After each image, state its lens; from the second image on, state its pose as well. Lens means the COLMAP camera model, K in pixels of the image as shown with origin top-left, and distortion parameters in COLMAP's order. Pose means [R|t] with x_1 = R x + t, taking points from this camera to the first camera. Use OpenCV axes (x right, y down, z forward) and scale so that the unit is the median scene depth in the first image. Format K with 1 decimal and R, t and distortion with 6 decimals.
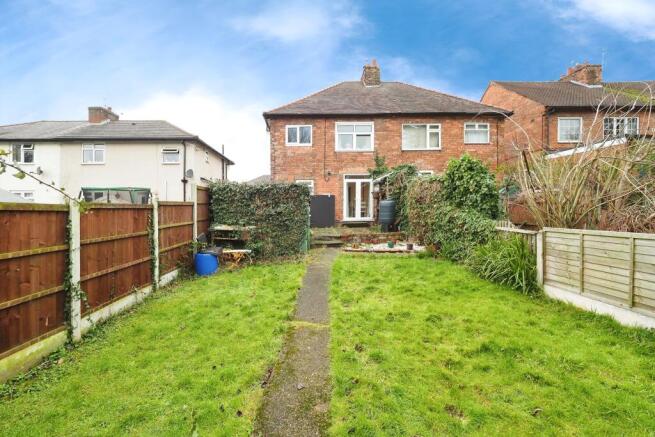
lens RADIAL K [[279.3, 0, 321.8], [0, 279.3, 213.9], [0, 0, 1]] dist [-0.002511, -0.002258]
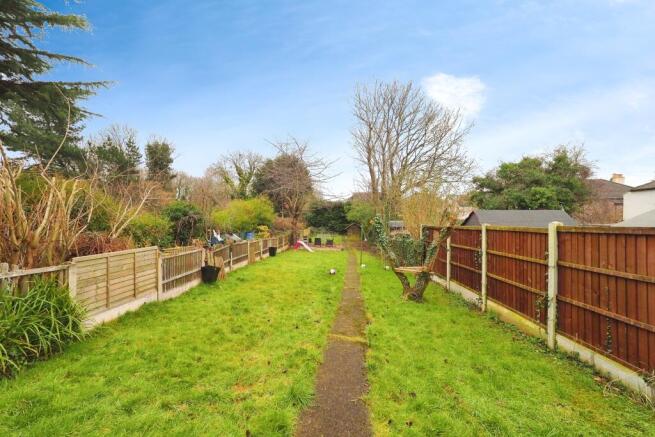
lens RADIAL K [[279.3, 0, 328.1], [0, 279.3, 220.3], [0, 0, 1]] dist [-0.002511, -0.002258]
pose [[-0.996802, 0.009709, 0.079321, -0.066666], [0.010177, 0.999933, 0.005503, -0.078180], [-0.079262, 0.006293, -0.996834, 2.146759]]
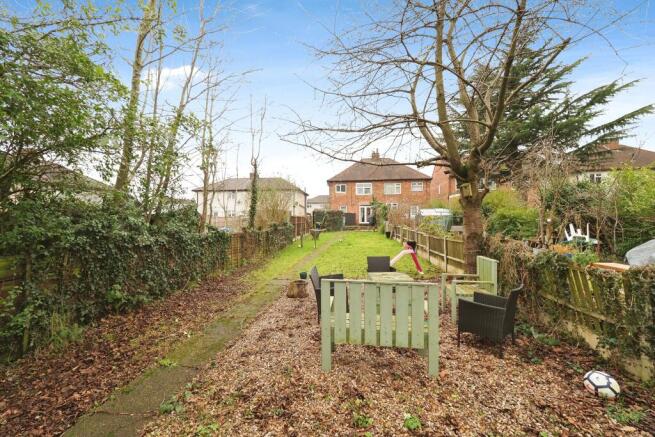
lens RADIAL K [[279.3, 0, 326.0], [0, 279.3, 219.4], [0, 0, 1]] dist [-0.002511, -0.002258]
pose [[0.988768, 0.014431, -0.148761, 0.154737], [-0.016988, 0.999729, -0.015938, 0.031807], [0.148491, 0.018286, 0.988745, -1.417287]]
